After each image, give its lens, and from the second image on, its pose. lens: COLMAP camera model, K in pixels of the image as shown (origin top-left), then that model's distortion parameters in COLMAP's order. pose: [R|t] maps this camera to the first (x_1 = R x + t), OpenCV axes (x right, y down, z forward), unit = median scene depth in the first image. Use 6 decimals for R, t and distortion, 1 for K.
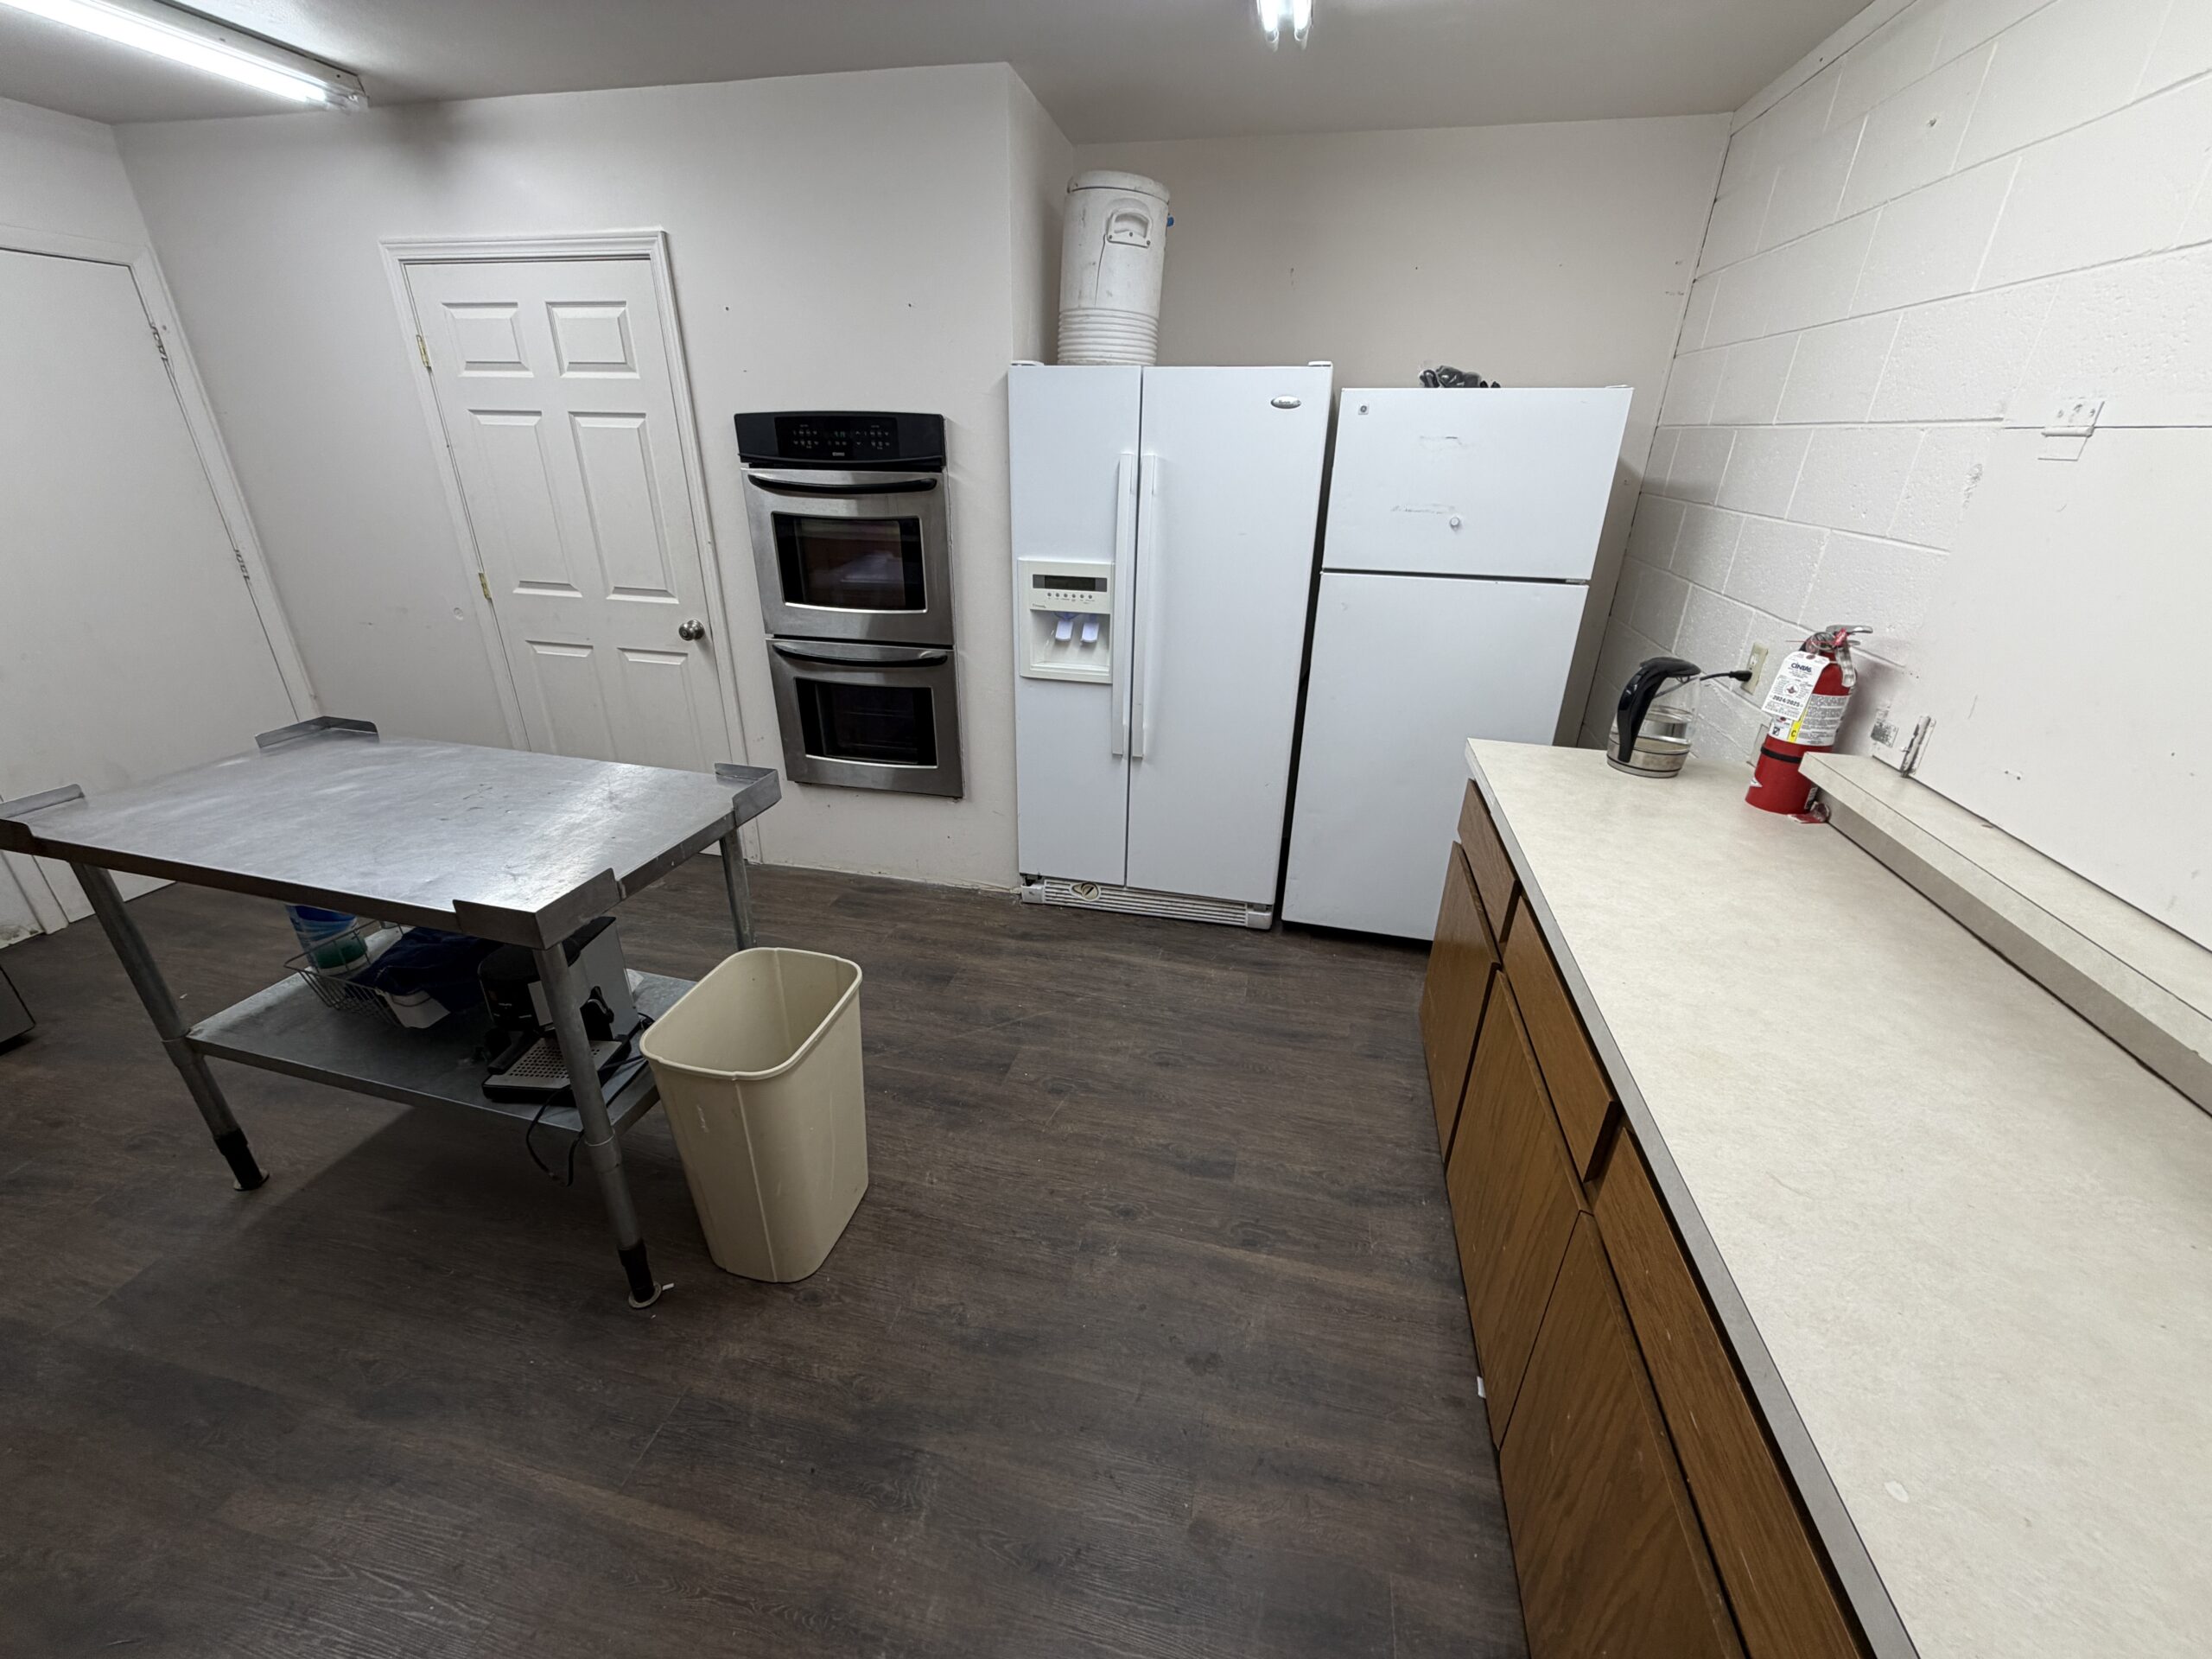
lens RADIAL K [[881.0, 0, 1098.8], [0, 881.0, 834.6], [0, 0, 1]] dist [-0.000345, 0.000712]
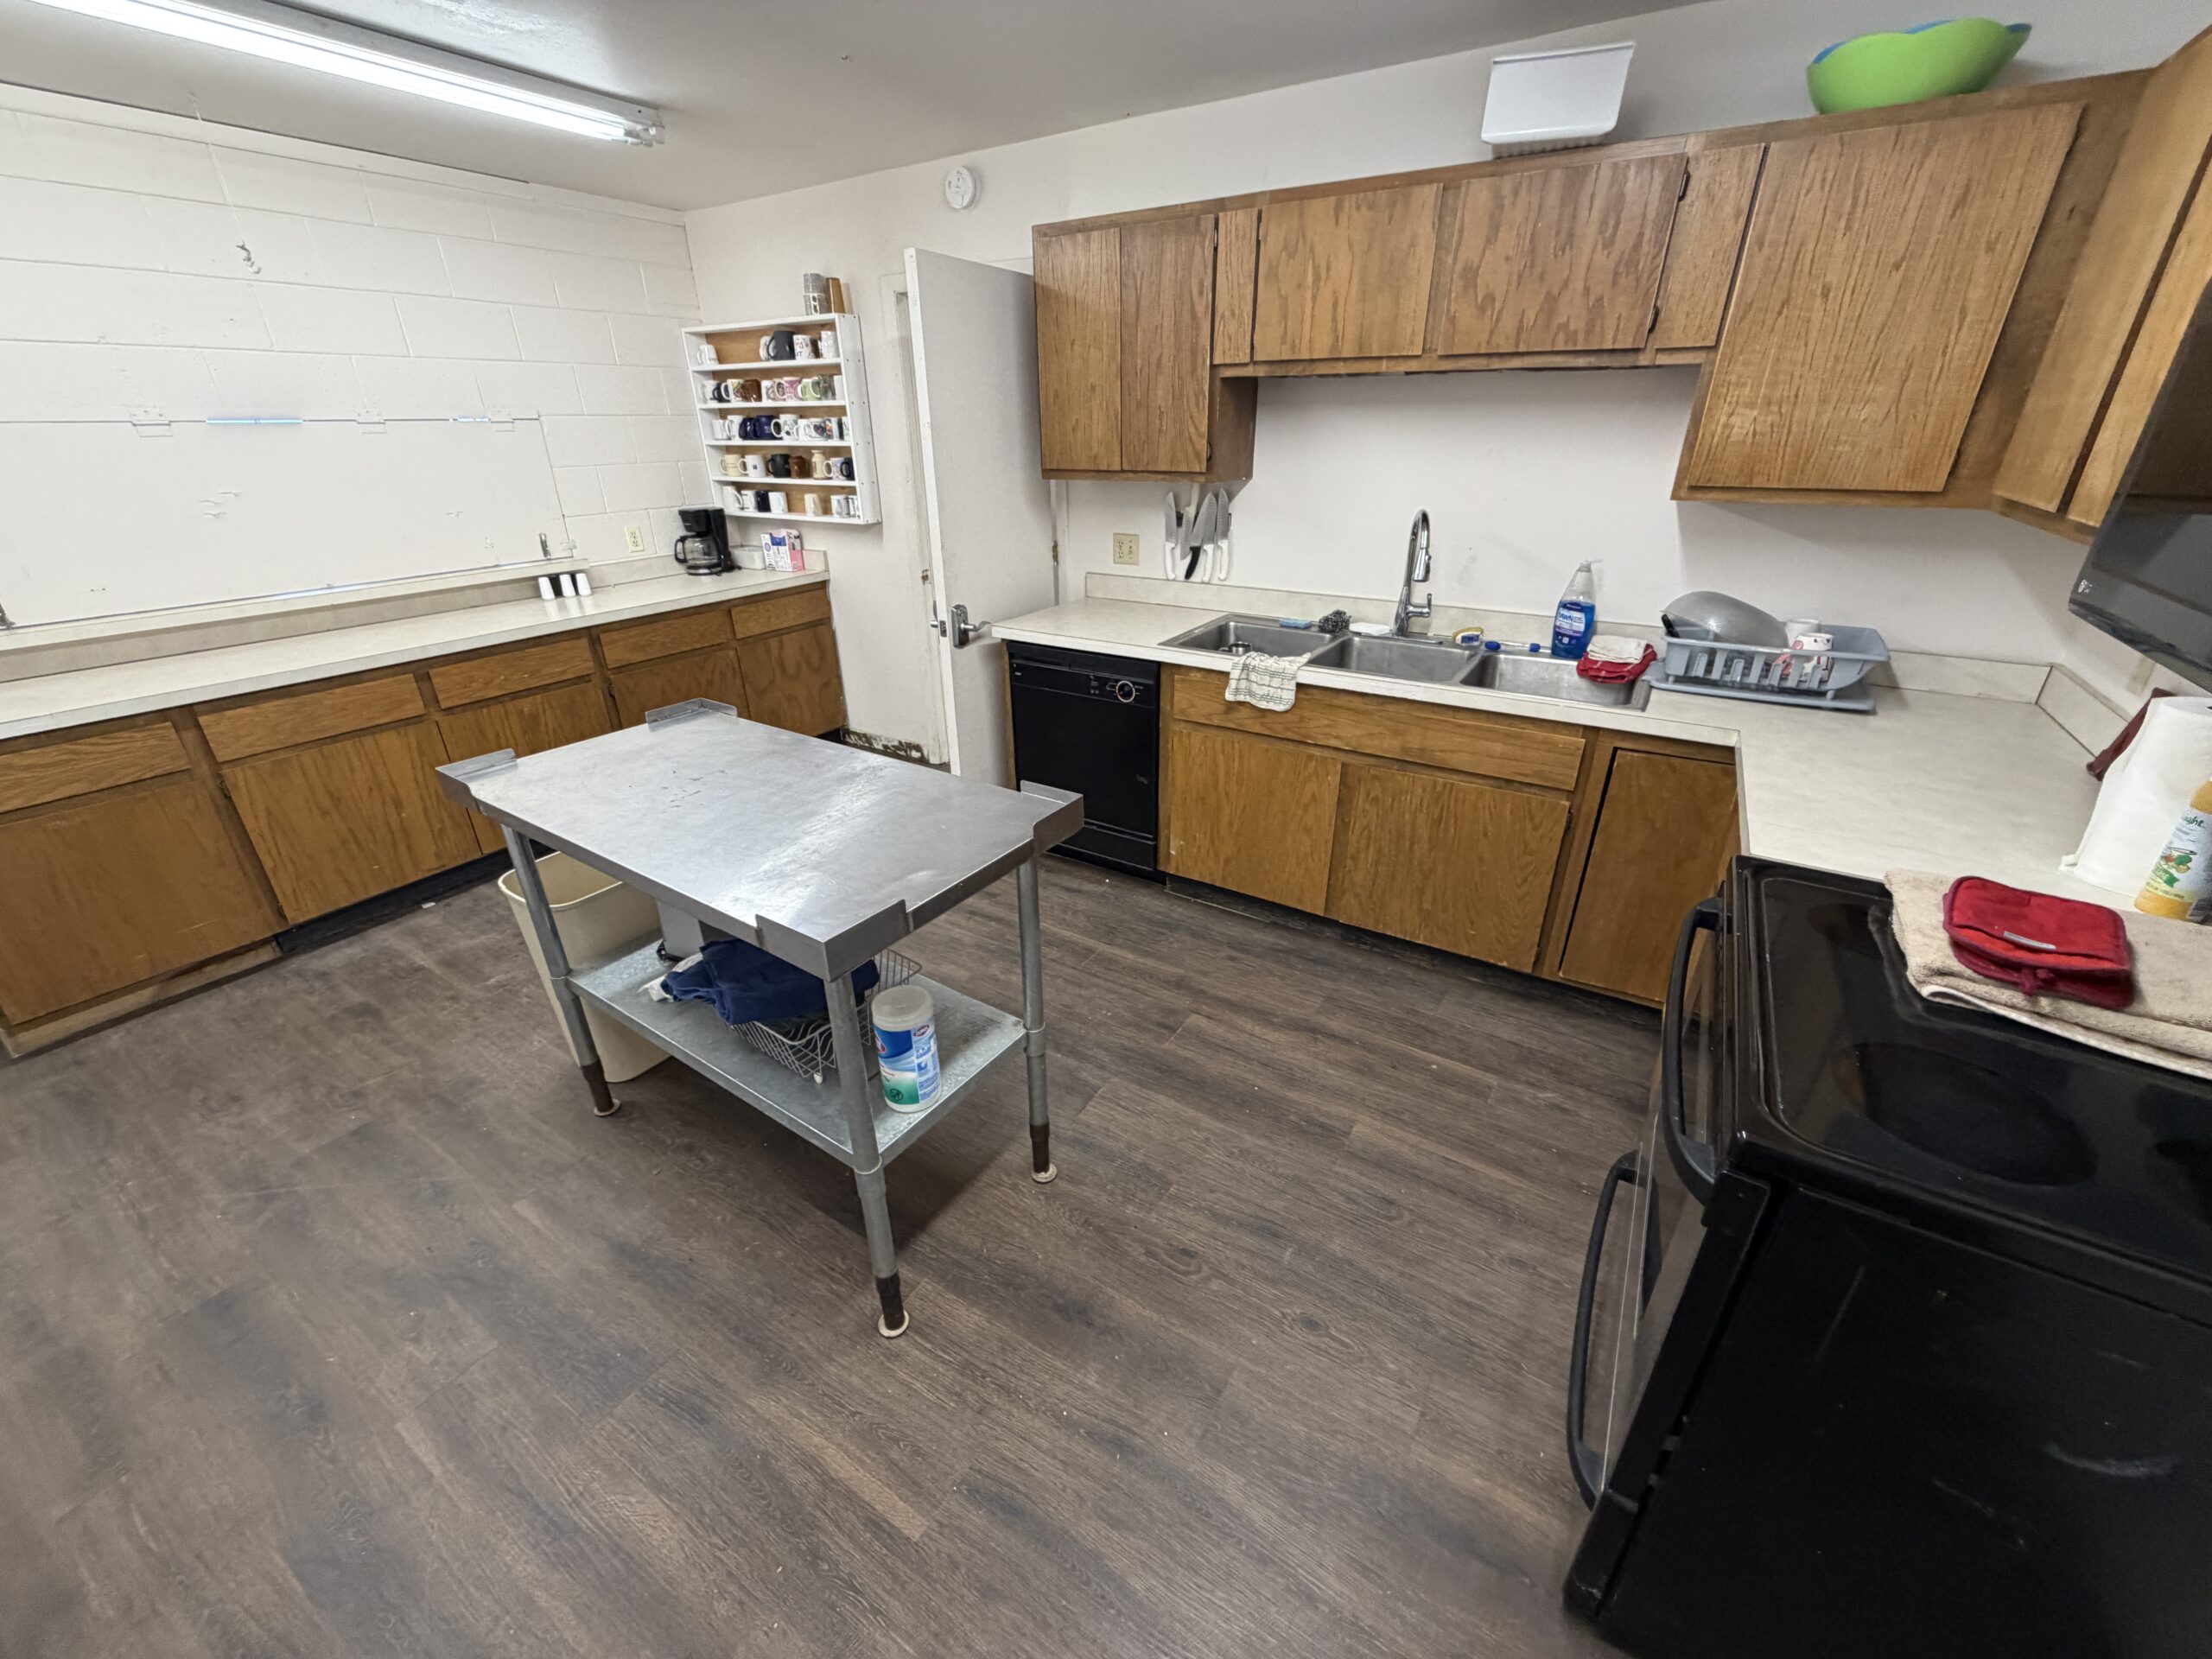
lens RADIAL K [[881.0, 0, 1102.1], [0, 881.0, 834.0], [0, 0, 1]] dist [-0.000345, 0.000712]
pose [[-0.943184, -0.145849, 0.298550, -1.504697], [0.136135, 0.650014, 0.747629, -0.727055], [-0.303103, 0.745795, -0.593227, 1.530262]]
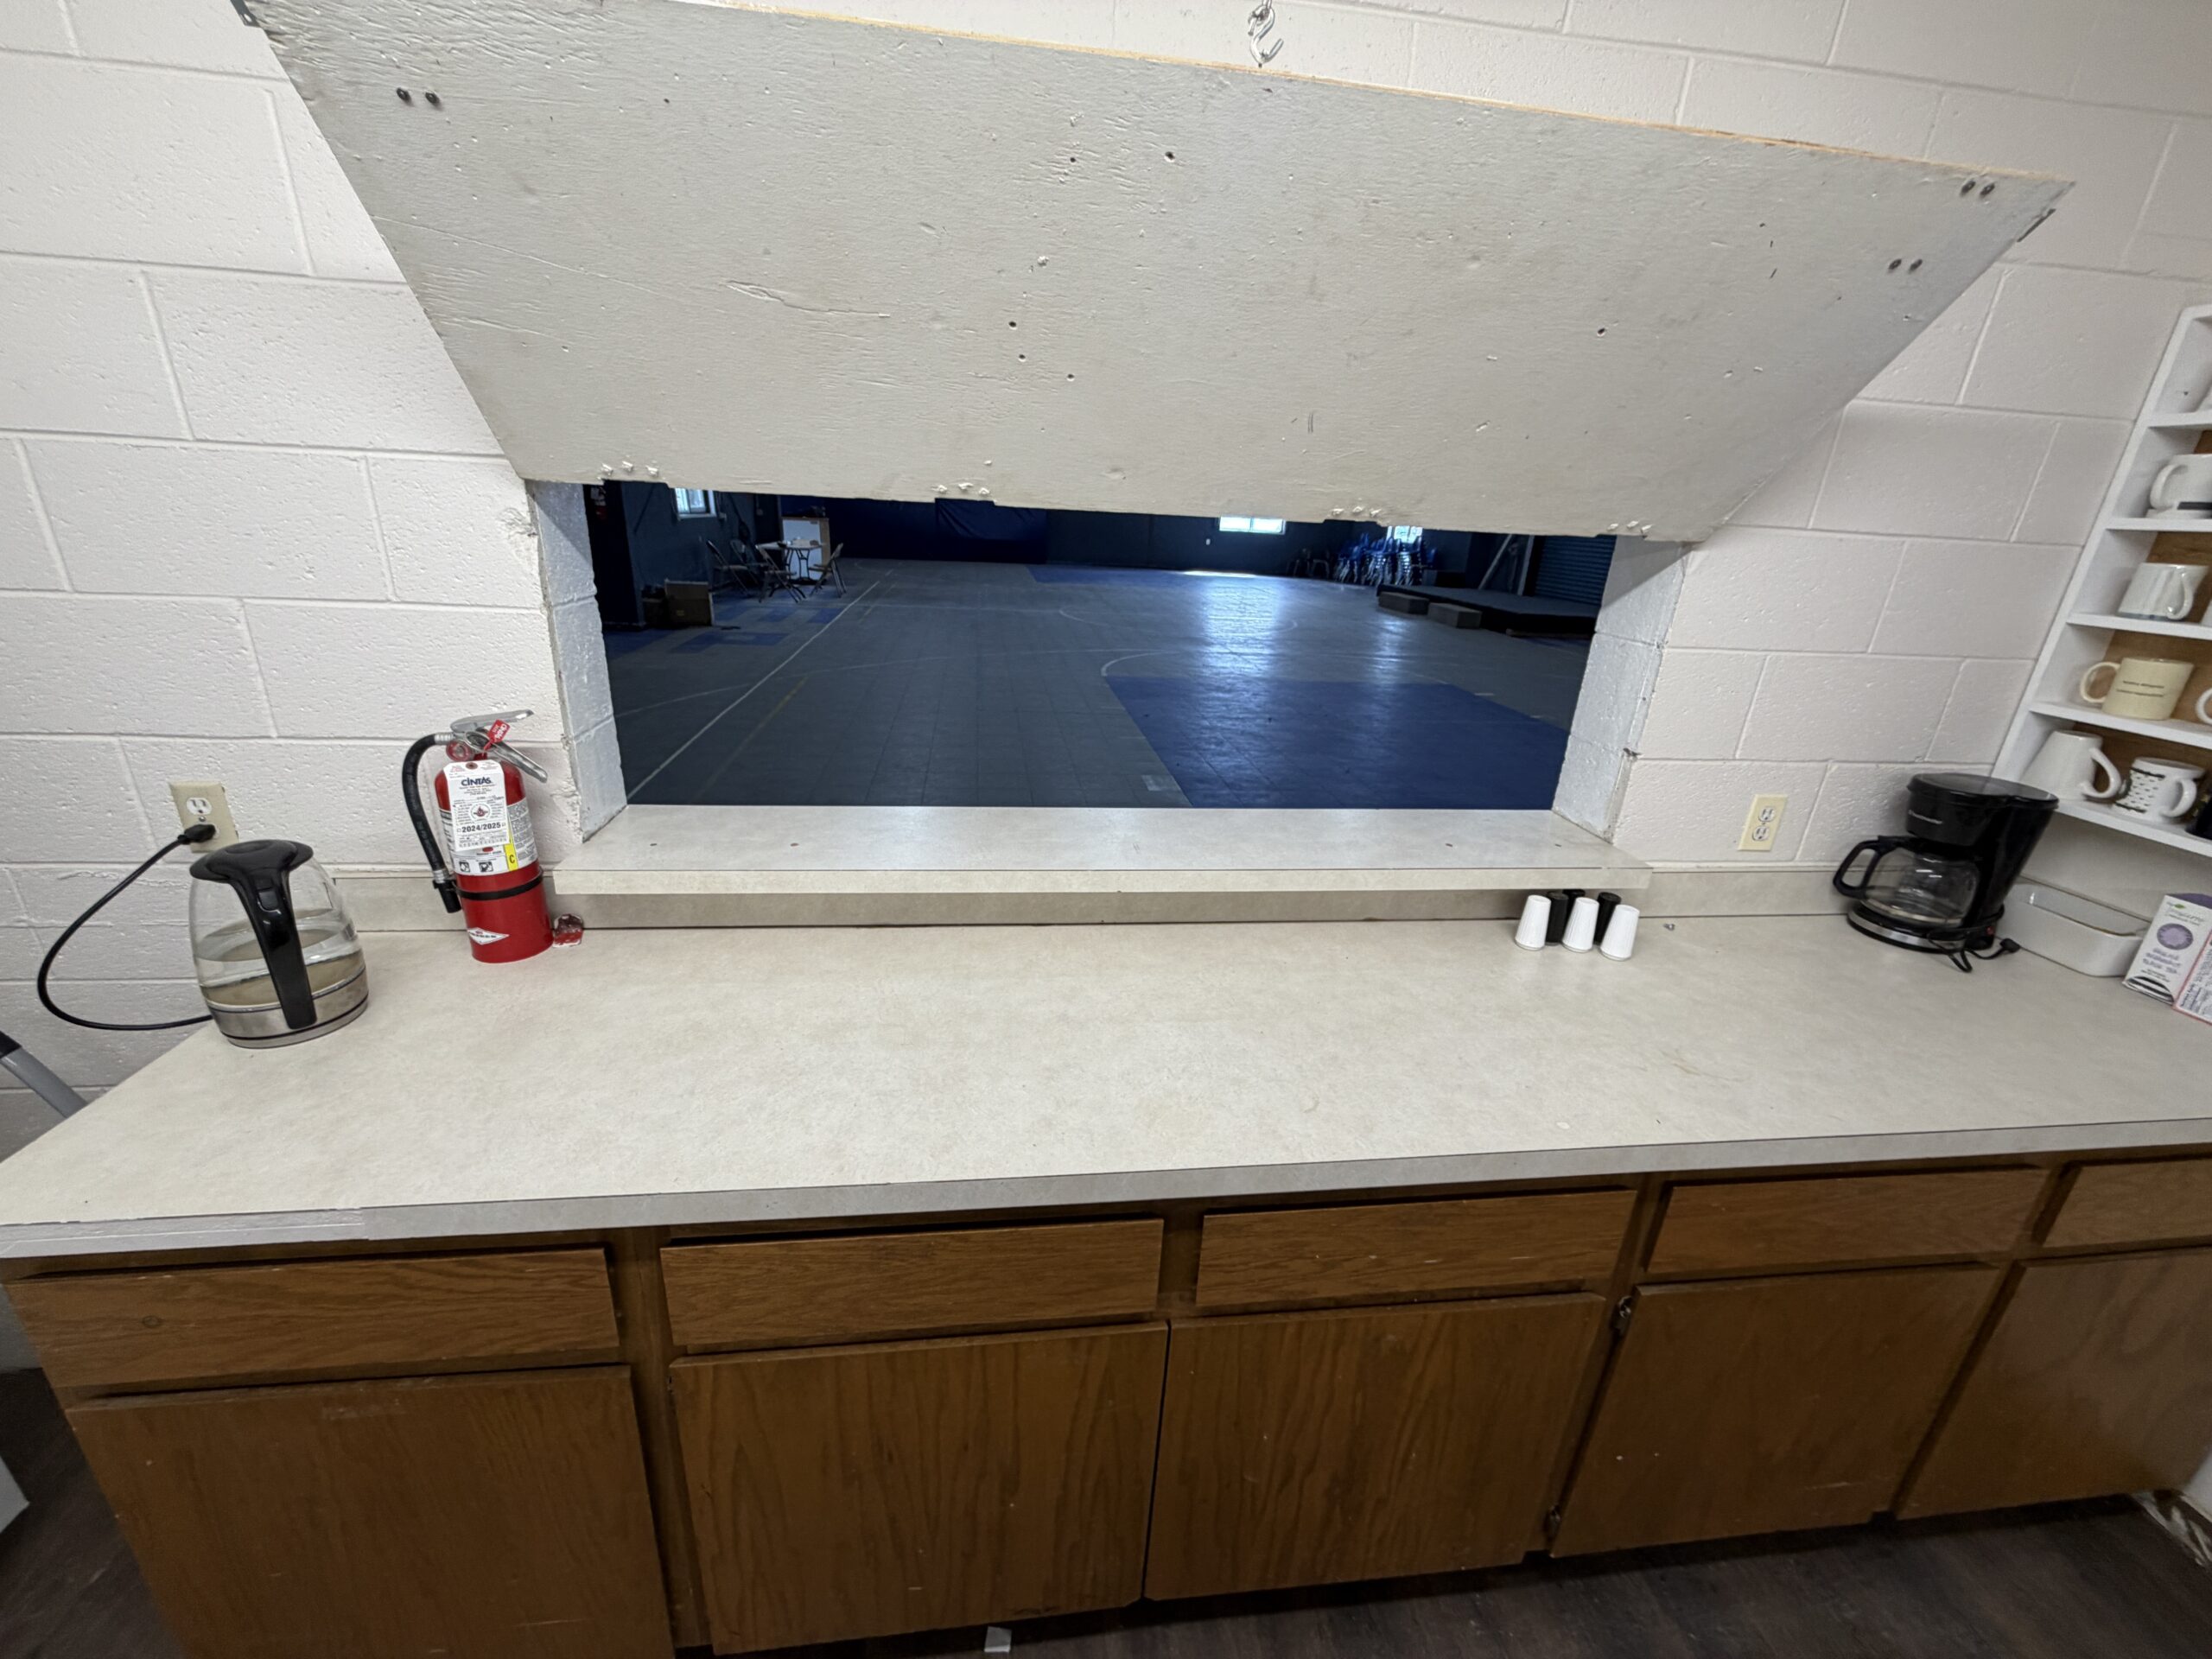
lens RADIAL K [[881.0, 0, 1101.7], [0, 881.0, 823.5], [0, 0, 1]] dist [-0.000345, 0.000712]
pose [[-0.339113, -0.349678, 0.873343, -0.035793], [0.342527, 0.818734, 0.460814, -0.317514], [-0.876172, 0.455412, -0.157870, 0.665631]]
